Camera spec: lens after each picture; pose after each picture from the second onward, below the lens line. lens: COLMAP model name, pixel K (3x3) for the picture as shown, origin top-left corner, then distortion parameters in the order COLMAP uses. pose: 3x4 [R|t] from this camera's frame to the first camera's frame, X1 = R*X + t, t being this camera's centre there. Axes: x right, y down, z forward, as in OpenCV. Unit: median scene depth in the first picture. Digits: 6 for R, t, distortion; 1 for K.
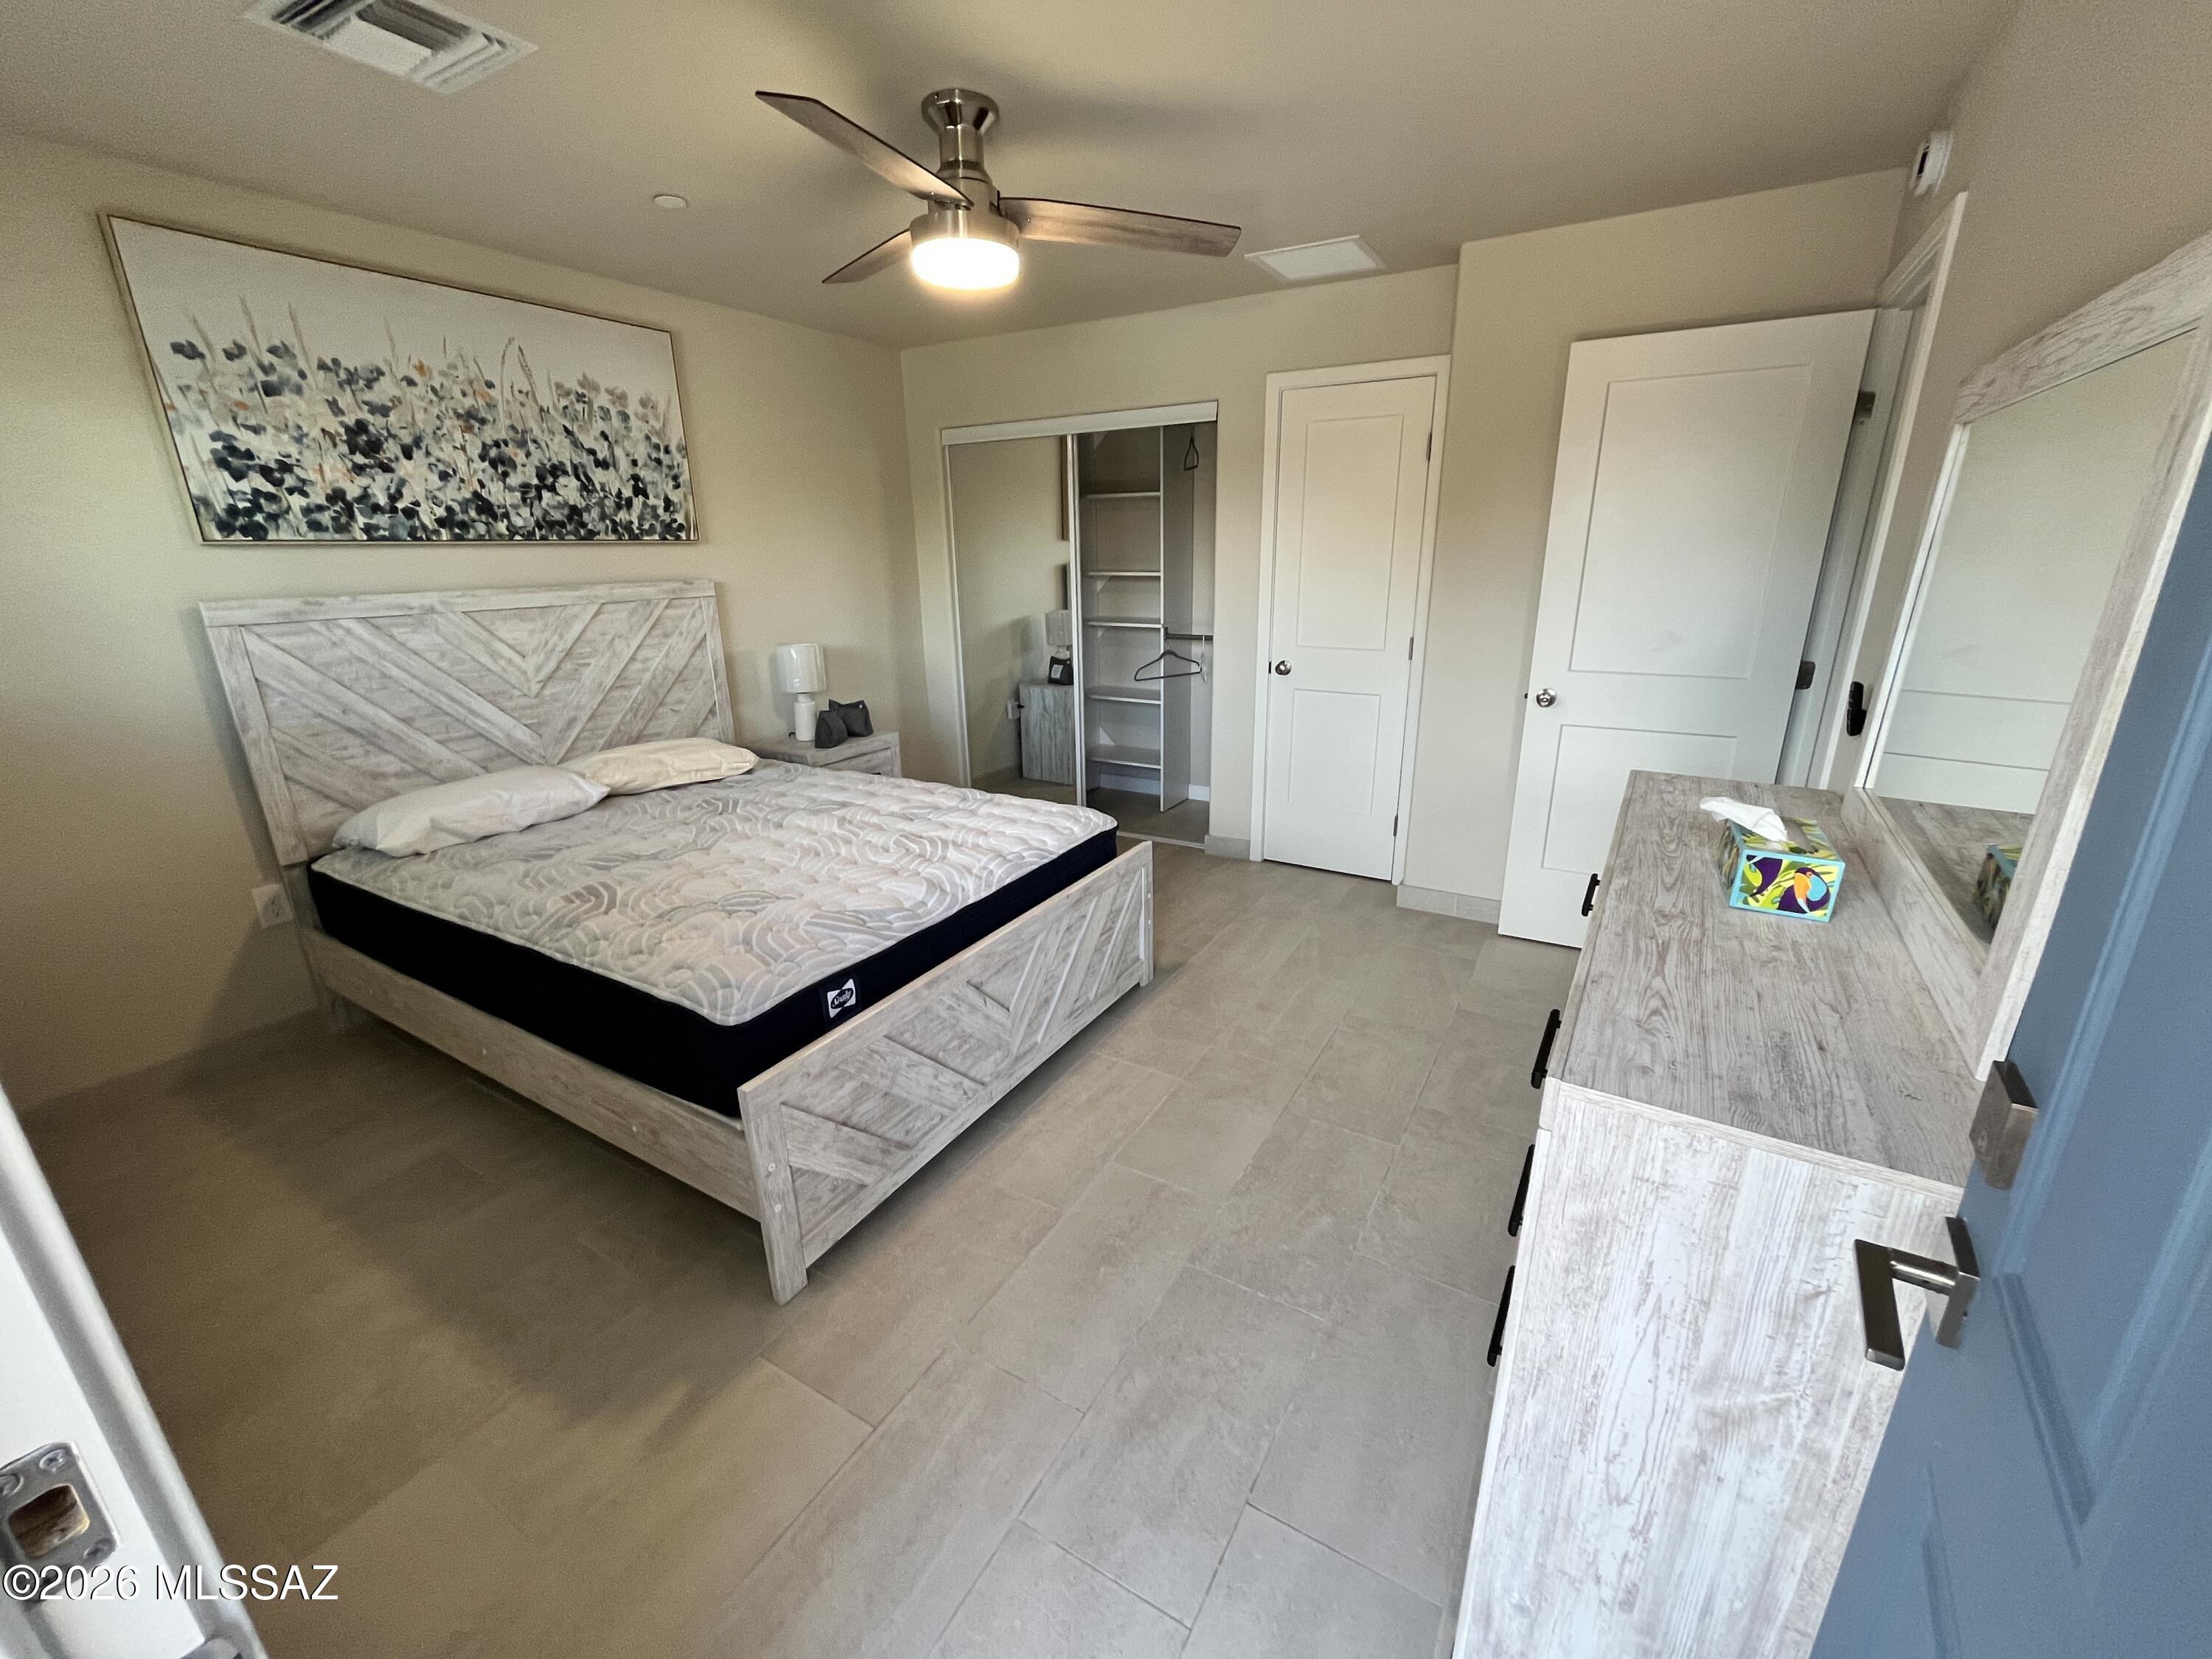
lens RADIAL K [[894.3, 0, 1114.8], [0, 894.3, 826.9], [0, 0, 1]] dist [0.000875, 0.000325]
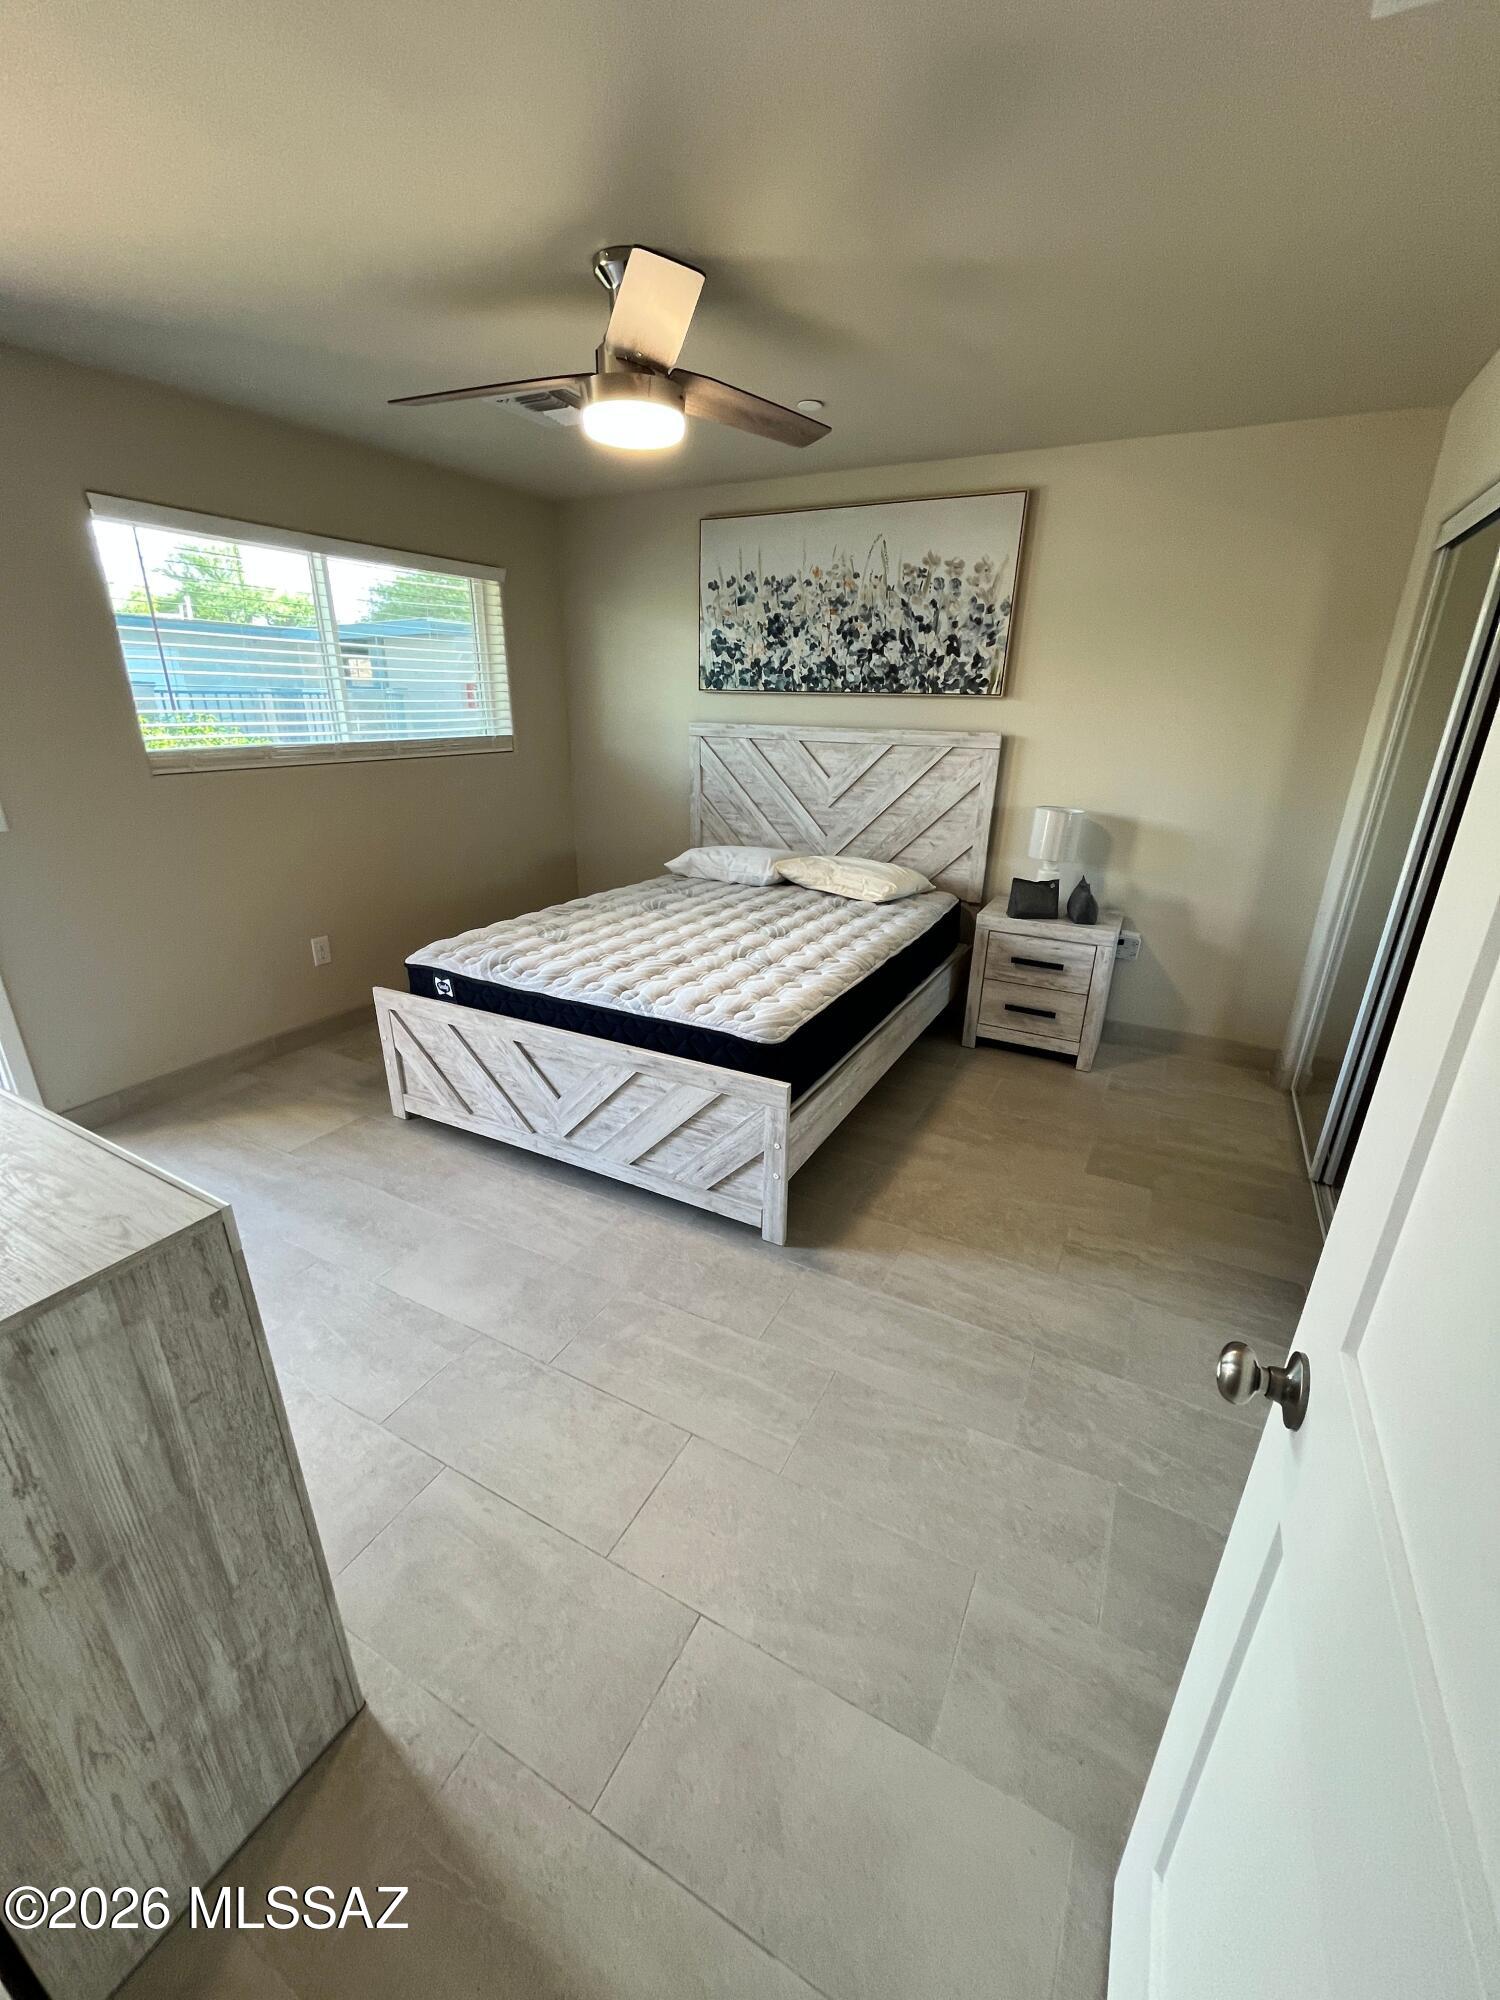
lens RADIAL K [[808.6, 0, 753.2], [0, 808.6, 1007.3], [0, 0, 1]] dist [0.000875, 0.000325]
pose [[0.044156, 0.372048, -0.927163, 0.693929], [-0.317664, 0.885129, 0.340052, -0.286388], [0.947175, 0.279511, 0.157270, 0.857559]]
